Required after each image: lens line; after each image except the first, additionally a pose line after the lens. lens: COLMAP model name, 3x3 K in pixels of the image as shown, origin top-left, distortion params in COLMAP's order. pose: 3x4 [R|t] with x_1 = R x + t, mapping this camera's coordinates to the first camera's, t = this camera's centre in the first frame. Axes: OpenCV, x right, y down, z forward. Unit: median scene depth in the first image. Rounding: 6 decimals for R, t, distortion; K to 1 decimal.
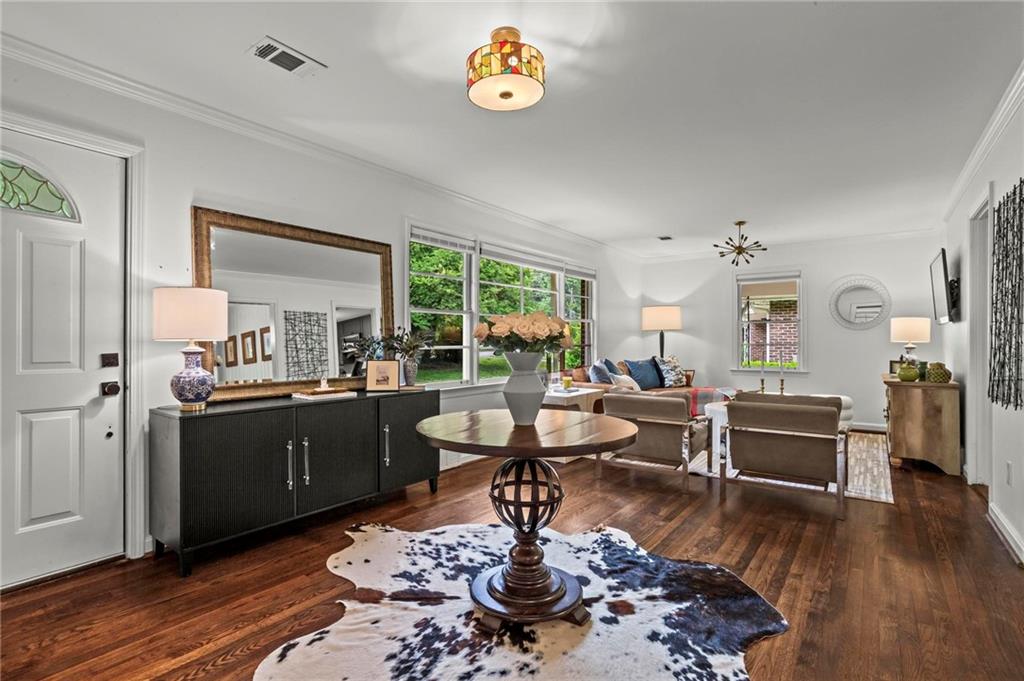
lens RADIAL K [[497.6, 0, 509.9], [0, 497.6, 344.7], [0, 0, 1]] dist [-0.014070, 0.008152]
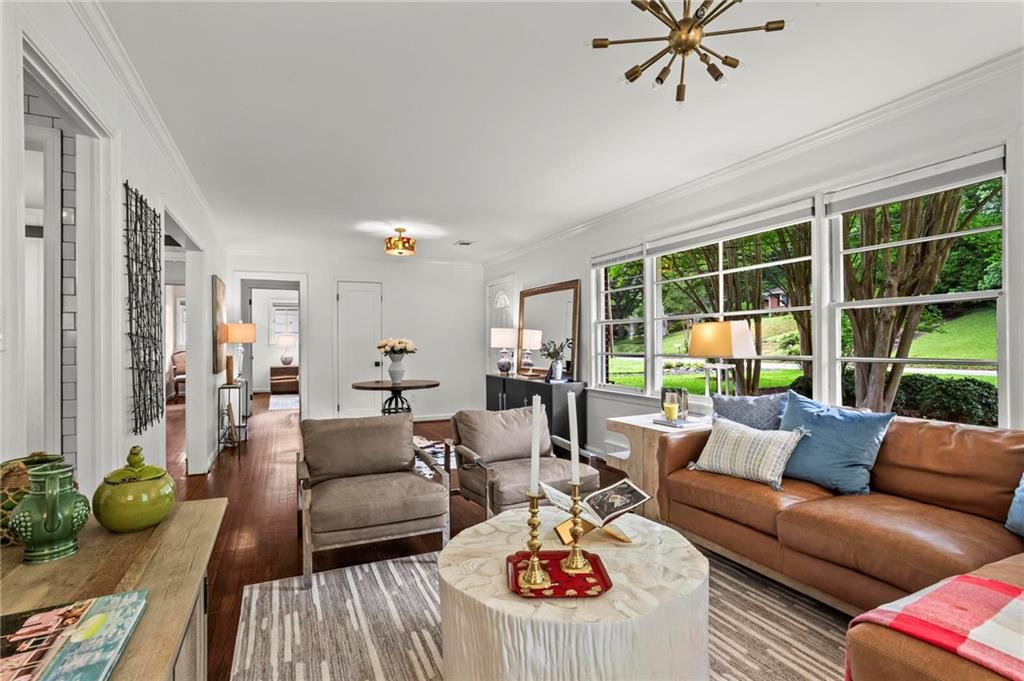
lens RADIAL K [[497.6, 0, 501.7], [0, 497.6, 338.0], [0, 0, 1]] dist [-0.014070, 0.008152]
pose [[-0.502917, -0.004896, -0.864321, 0.799754], [-0.002129, 0.999988, -0.004426, -0.020580], [0.864332, -0.000386, -0.502921, 1.111353]]
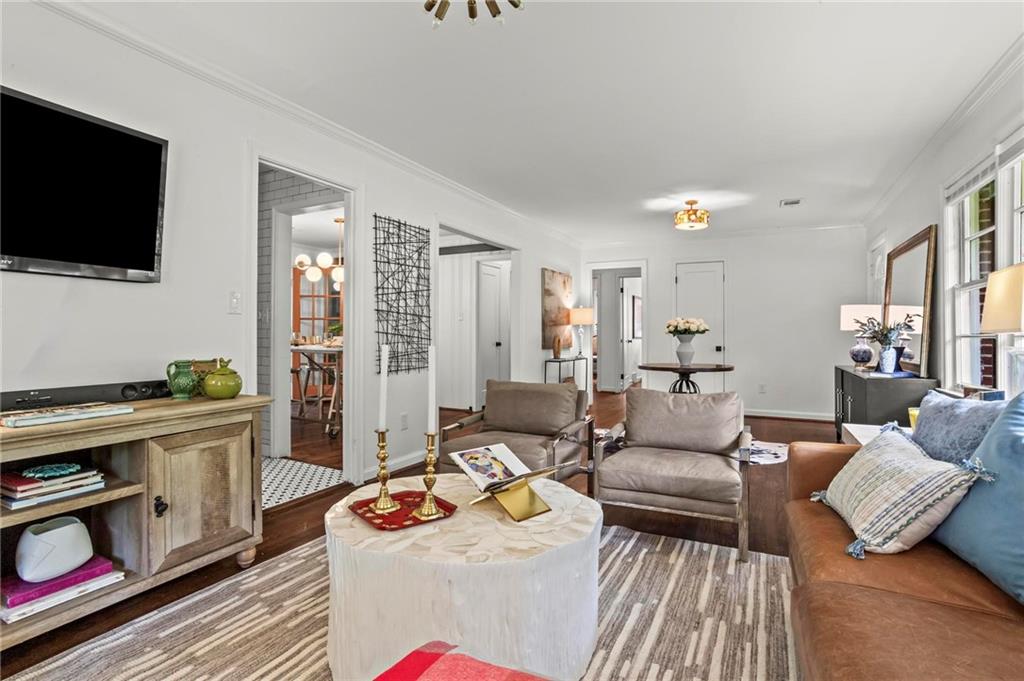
lens RADIAL K [[497.6, 0, 505.3], [0, 497.6, 335.8], [0, 0, 1]] dist [-0.014070, 0.008152]
pose [[-0.990540, -0.006425, -0.137073, 0.499683], [-0.008390, 0.999870, 0.013763, 0.000648], [0.136967, 0.014783, -0.990465, 1.323067]]
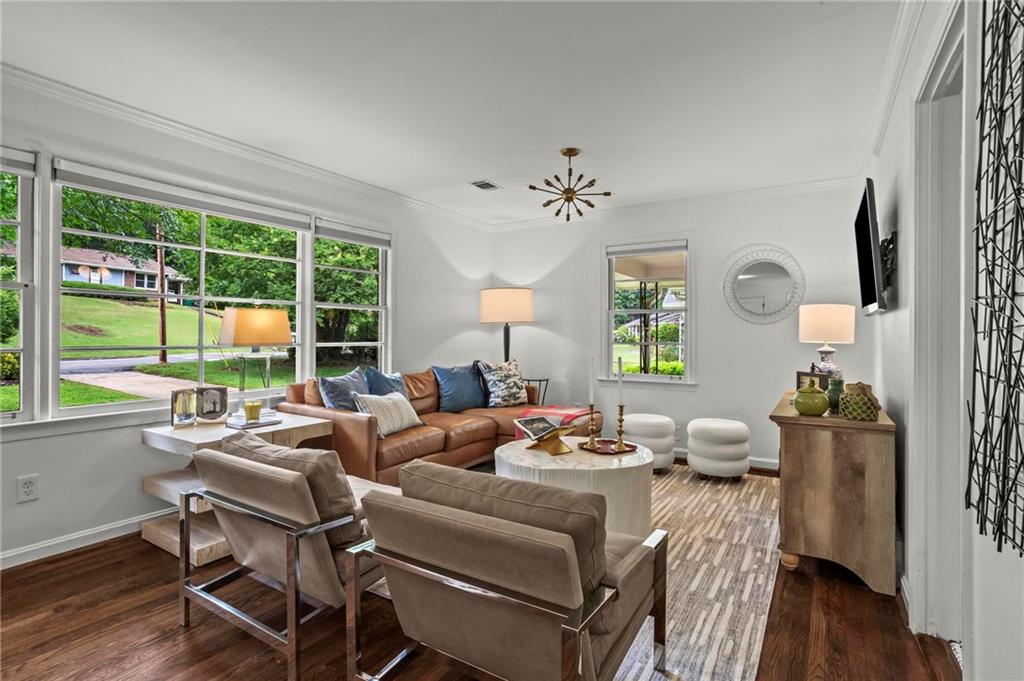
lens RADIAL K [[497.6, 0, 513.8], [0, 497.6, 338.7], [0, 0, 1]] dist [-0.014070, 0.008152]
pose [[0.997556, 0.002679, 0.069818, 0.364615], [-0.002792, 0.999995, 0.001523, -0.010630], [-0.069814, -0.001714, 0.997559, 0.393013]]
